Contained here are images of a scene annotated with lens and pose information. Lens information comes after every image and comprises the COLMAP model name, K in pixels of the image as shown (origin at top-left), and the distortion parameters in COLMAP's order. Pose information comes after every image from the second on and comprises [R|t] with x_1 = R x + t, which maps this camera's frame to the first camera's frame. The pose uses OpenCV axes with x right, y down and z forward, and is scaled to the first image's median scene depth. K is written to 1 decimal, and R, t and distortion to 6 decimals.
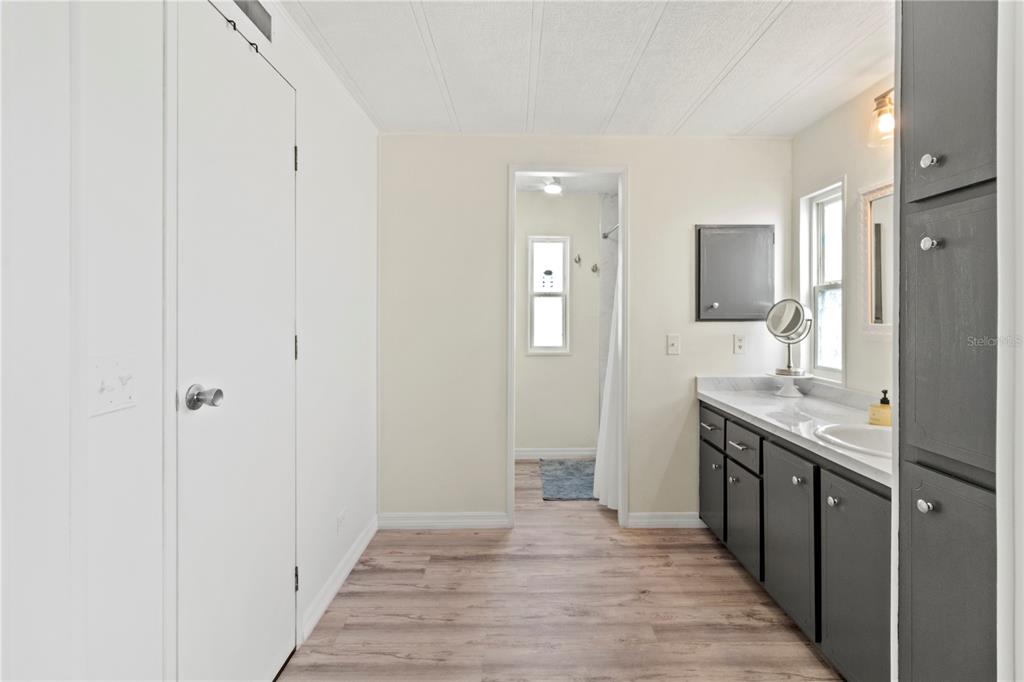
lens RADIAL K [[486.2, 0, 519.8], [0, 486.2, 321.1], [0, 0, 1]] dist [0.000424, 0.000834]
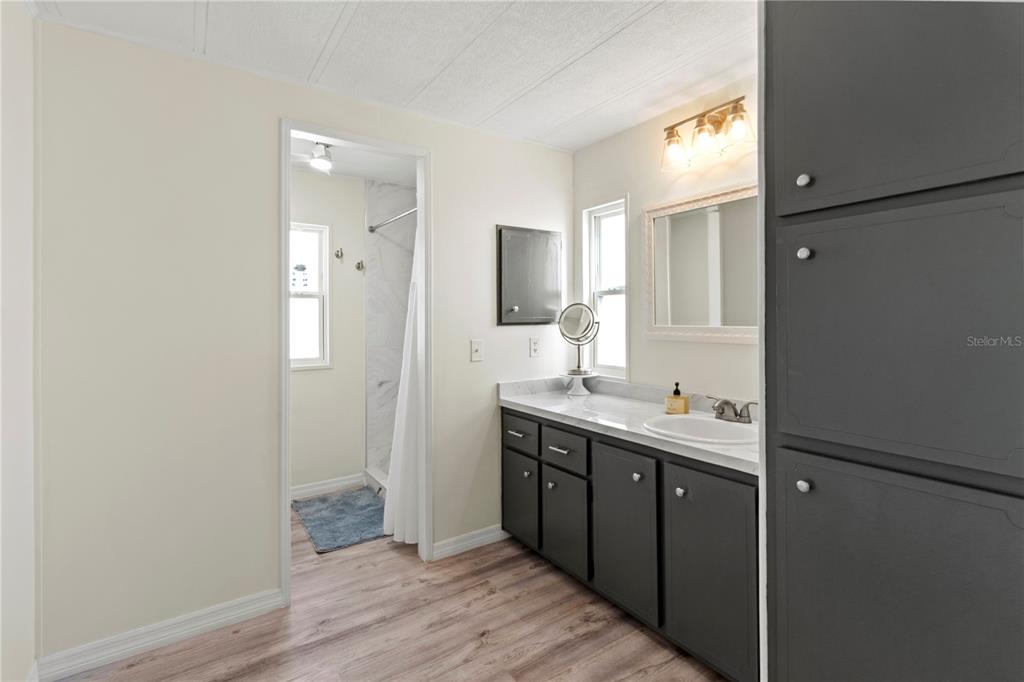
lens RADIAL K [[486.2, 0, 519.8], [0, 486.2, 321.1], [0, 0, 1]] dist [0.000424, 0.000834]
pose [[0.824155, -0.008751, 0.566297, -0.154137], [0.014312, 0.999883, -0.005377, -0.002218], [-0.566183, 0.012536, 0.824184, 0.194569]]
